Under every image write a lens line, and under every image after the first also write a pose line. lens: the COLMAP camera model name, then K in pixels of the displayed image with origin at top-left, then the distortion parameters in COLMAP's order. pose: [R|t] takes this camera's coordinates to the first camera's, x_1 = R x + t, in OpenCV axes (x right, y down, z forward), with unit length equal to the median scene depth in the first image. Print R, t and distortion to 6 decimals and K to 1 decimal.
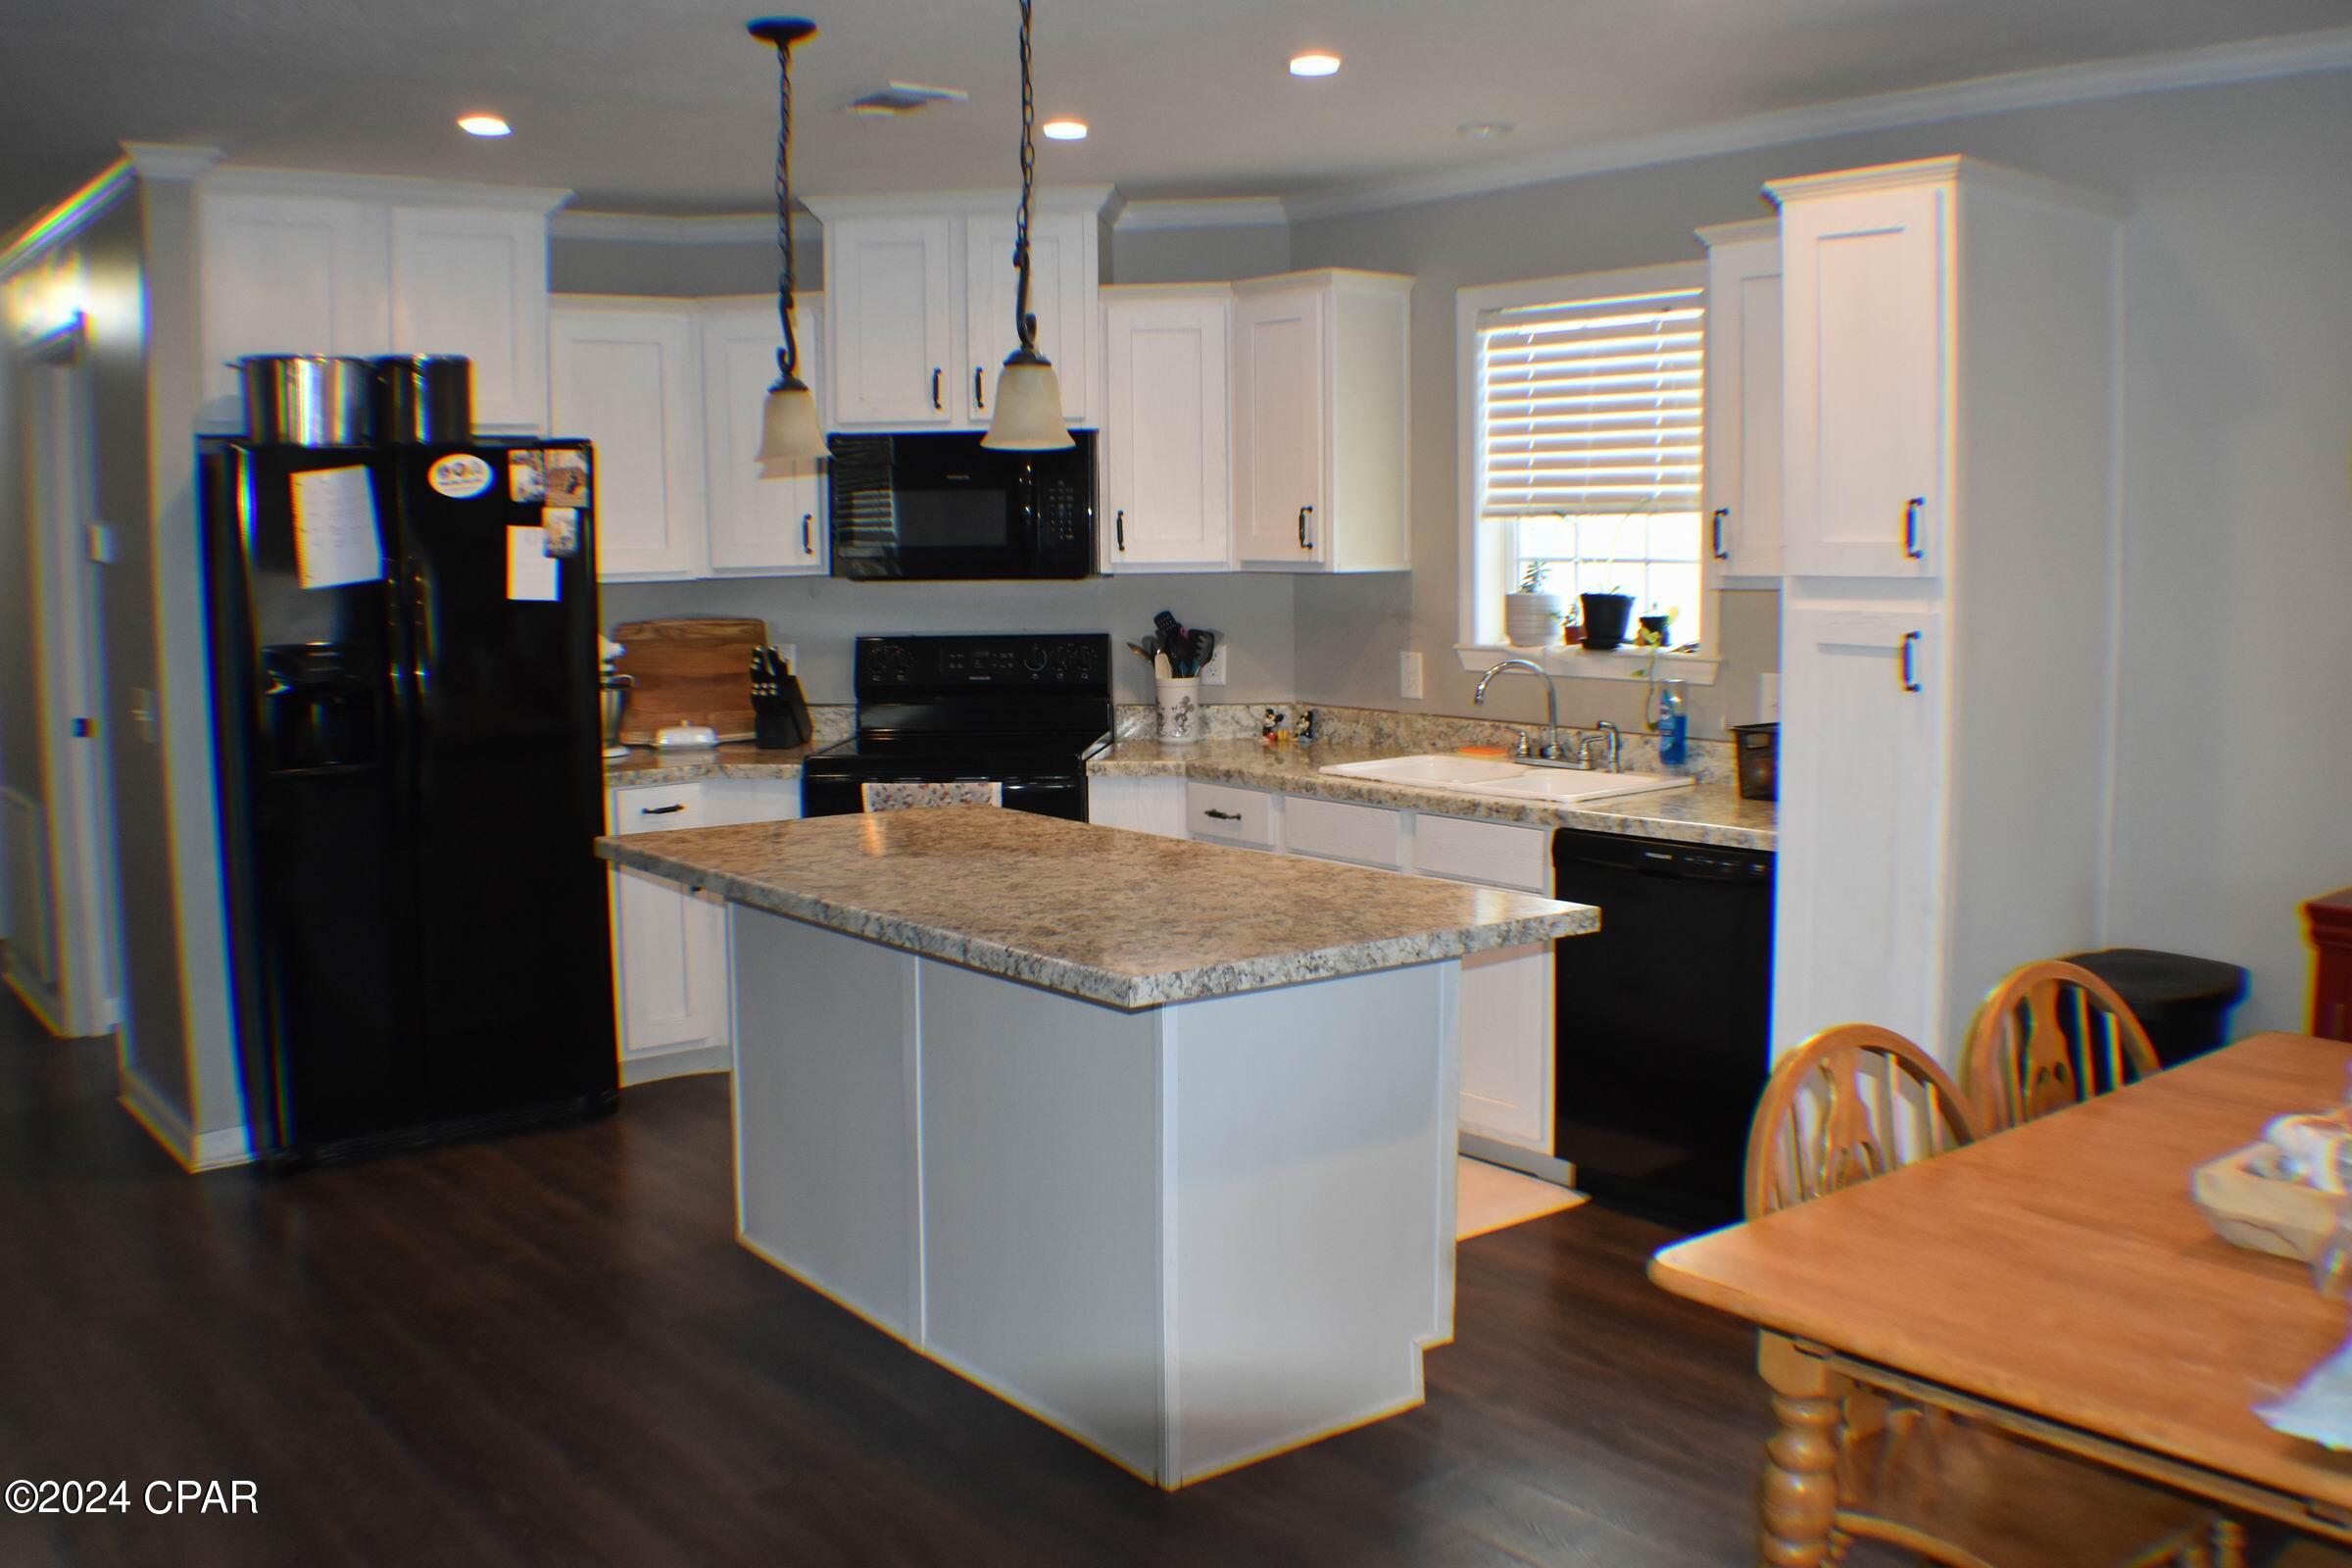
lens RADIAL K [[2167.2, 0, 1176.0], [0, 2167.2, 784.0], [0, 0, 1]] dist [-0.172081, 0.014516]
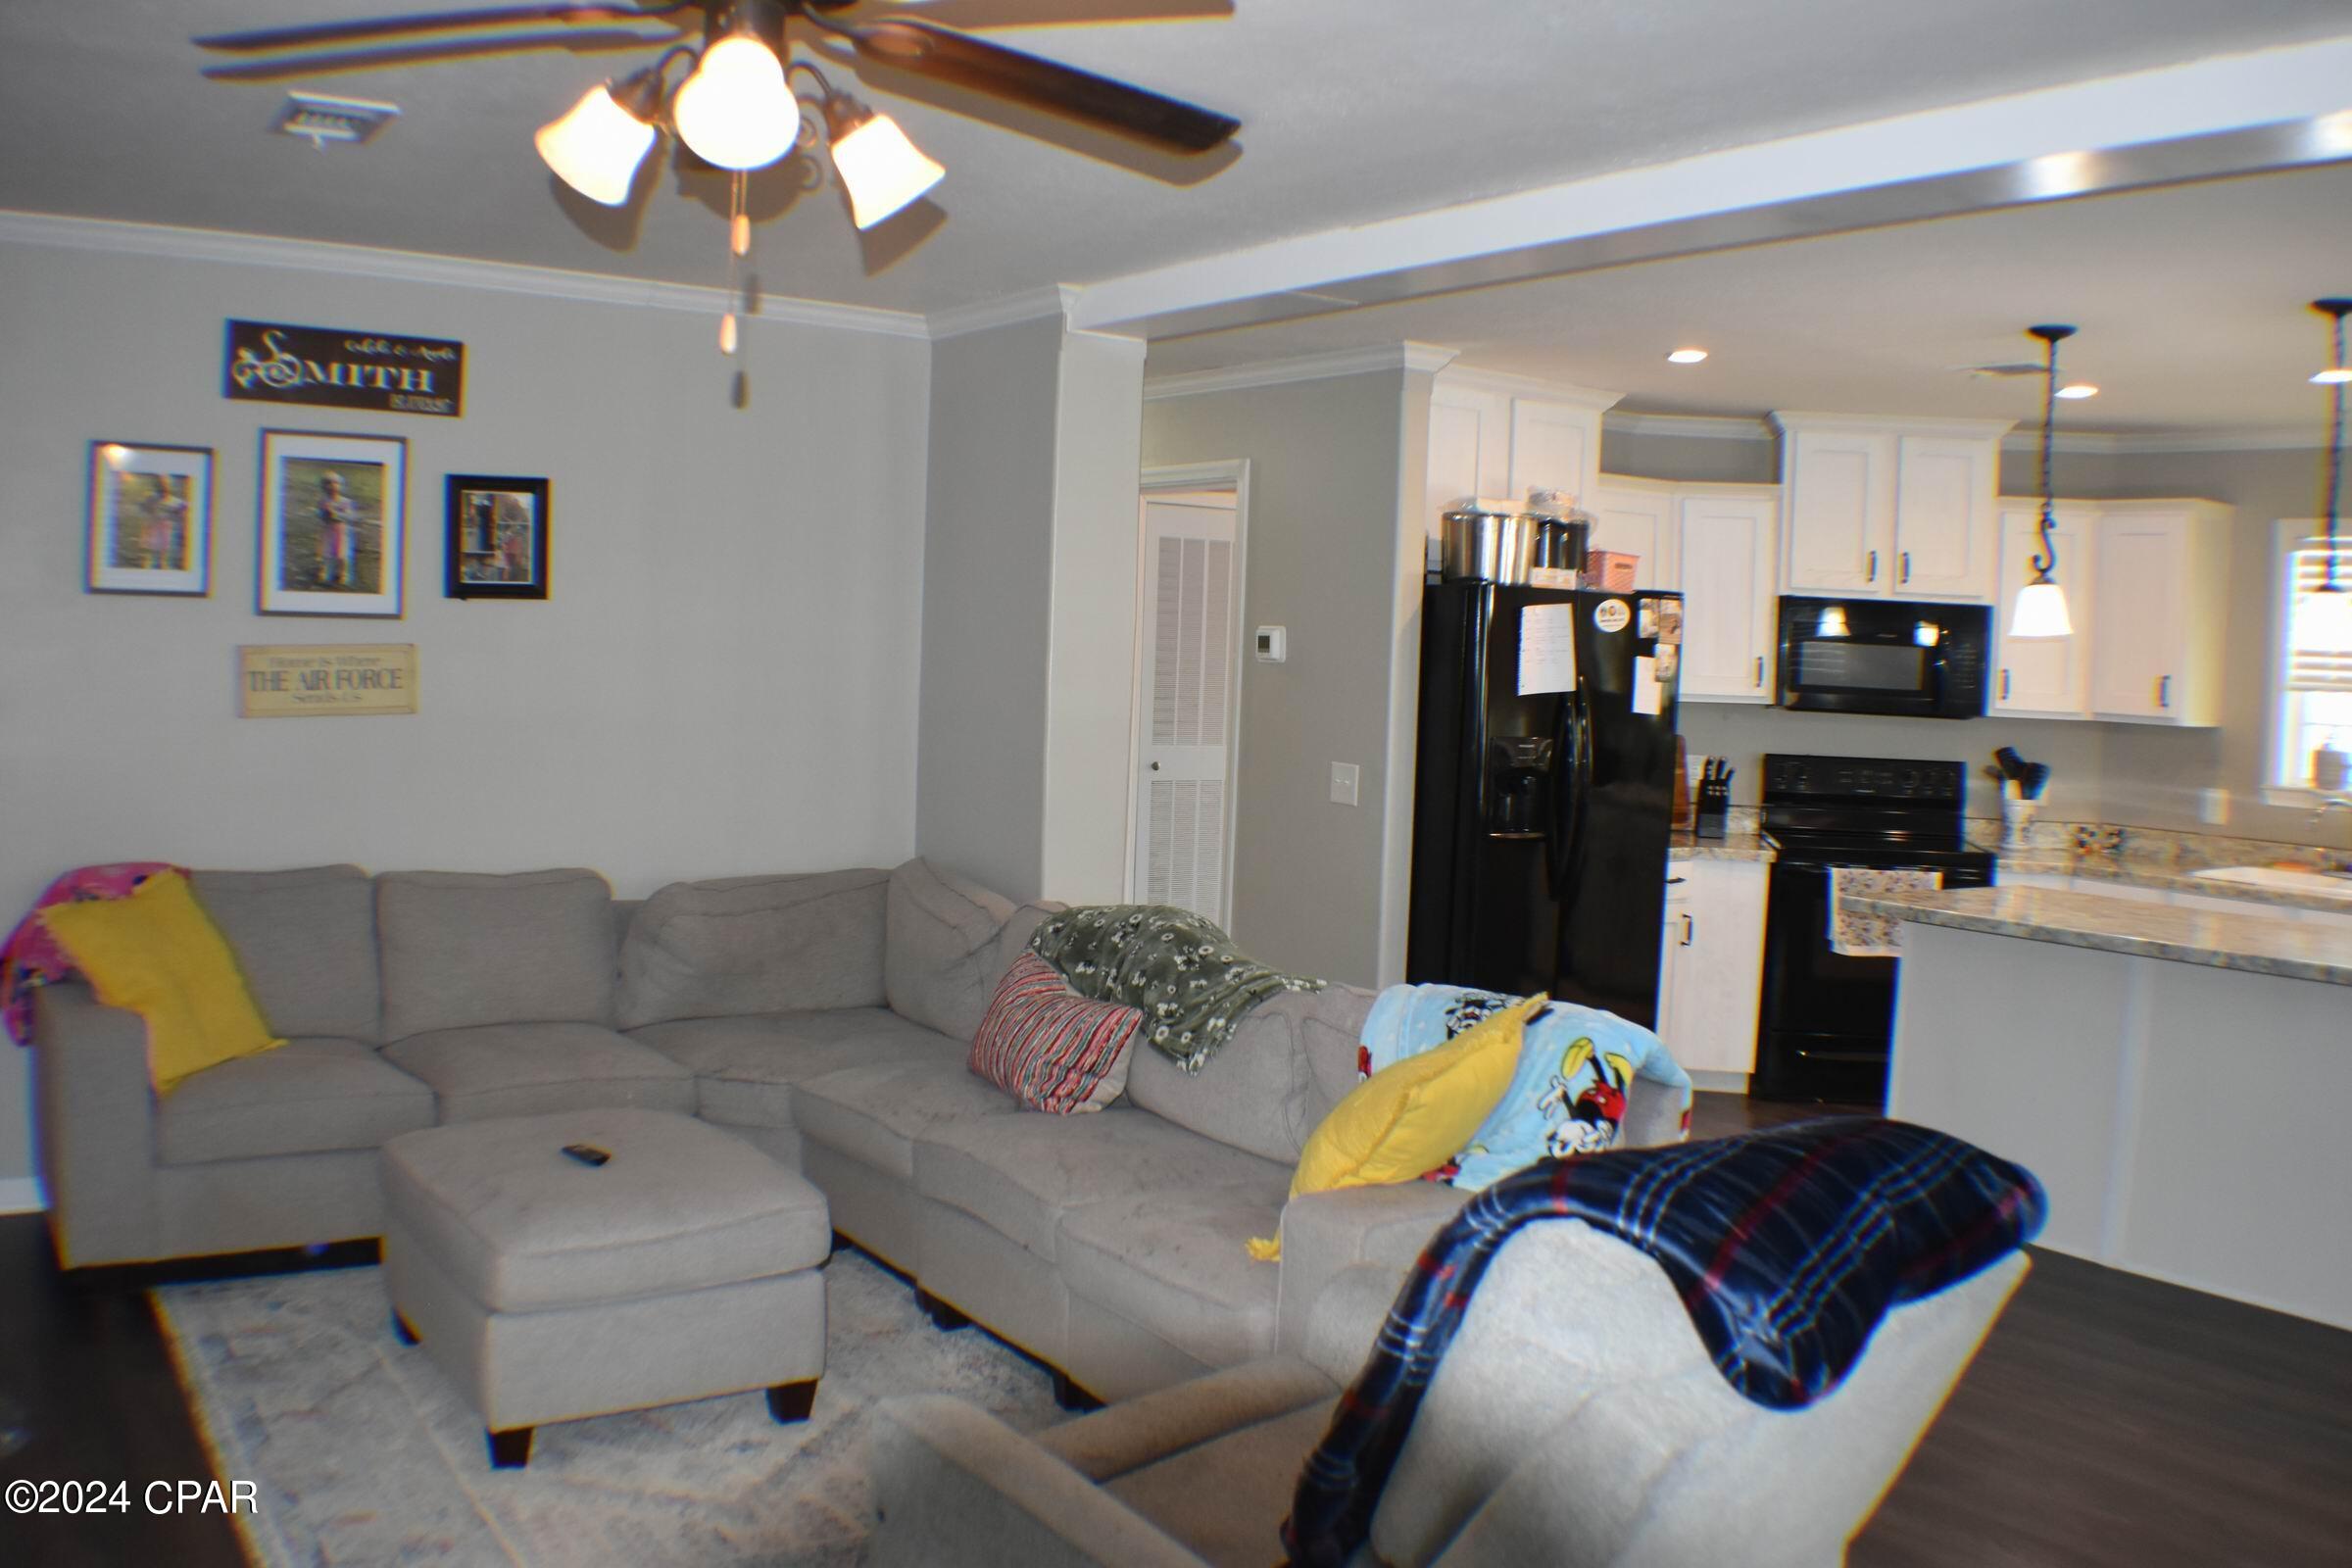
lens RADIAL K [[2050.2, 0, 1176.0], [0, 2050.2, 784.0], [0, 0, 1]] dist [-0.182275, 0.057652]
pose [[0.997046, 0.052831, -0.055756, -0.471640], [-0.055511, 0.997319, -0.047670, 0.028804], [0.053088, 0.050624, 0.997306, -0.228361]]
